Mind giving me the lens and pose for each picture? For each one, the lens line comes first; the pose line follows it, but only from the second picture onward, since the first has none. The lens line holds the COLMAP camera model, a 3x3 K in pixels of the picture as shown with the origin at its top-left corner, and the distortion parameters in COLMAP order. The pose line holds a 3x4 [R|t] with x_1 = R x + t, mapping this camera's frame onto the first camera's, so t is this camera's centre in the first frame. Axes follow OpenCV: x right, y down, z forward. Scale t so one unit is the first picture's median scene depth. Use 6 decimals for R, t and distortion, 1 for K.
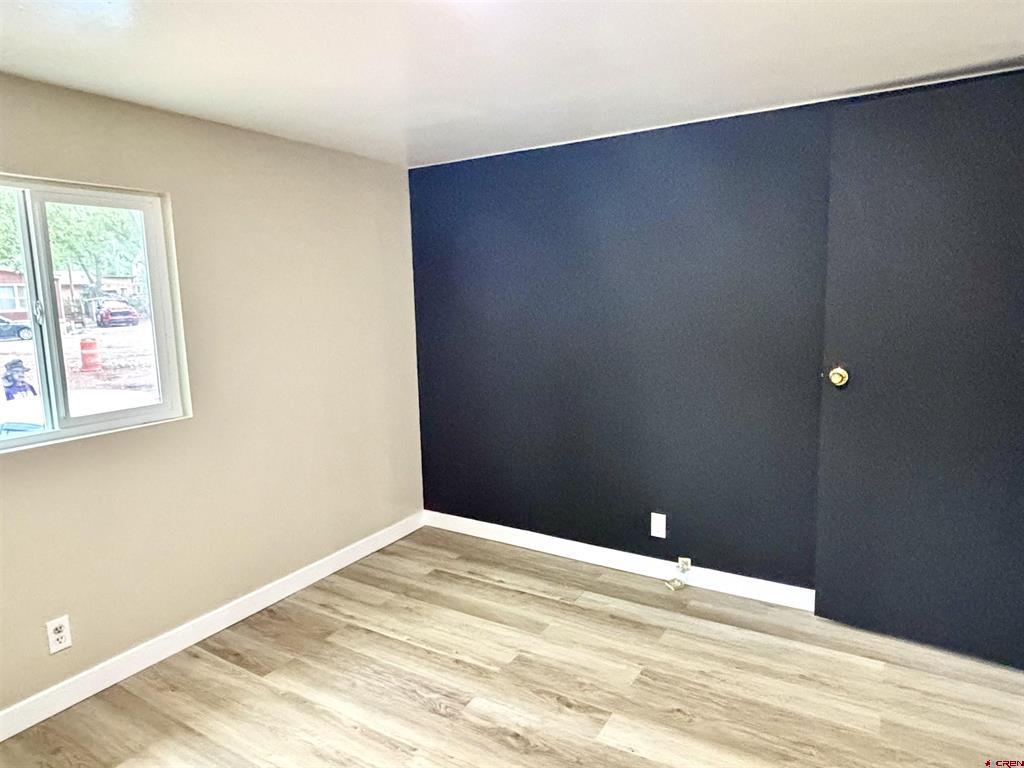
lens RADIAL K [[635.2, 0, 505.0], [0, 635.2, 385.2], [0, 0, 1]] dist [-0.000383, -0.003893]
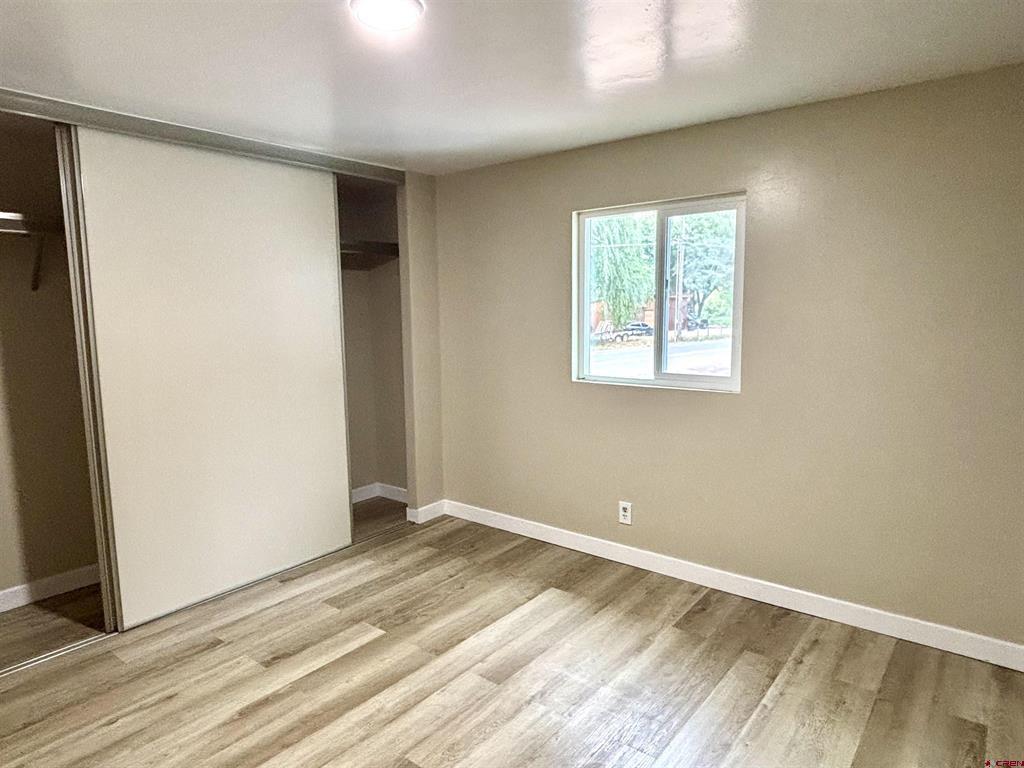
lens RADIAL K [[635.2, 0, 505.0], [0, 635.2, 385.2], [0, 0, 1]] dist [-0.000383, -0.003893]
pose [[-0.125094, 0.153555, -0.980190, 0.656643], [-0.124371, 0.977730, 0.169042, -0.102338], [0.984319, 0.143053, -0.103211, 0.734733]]
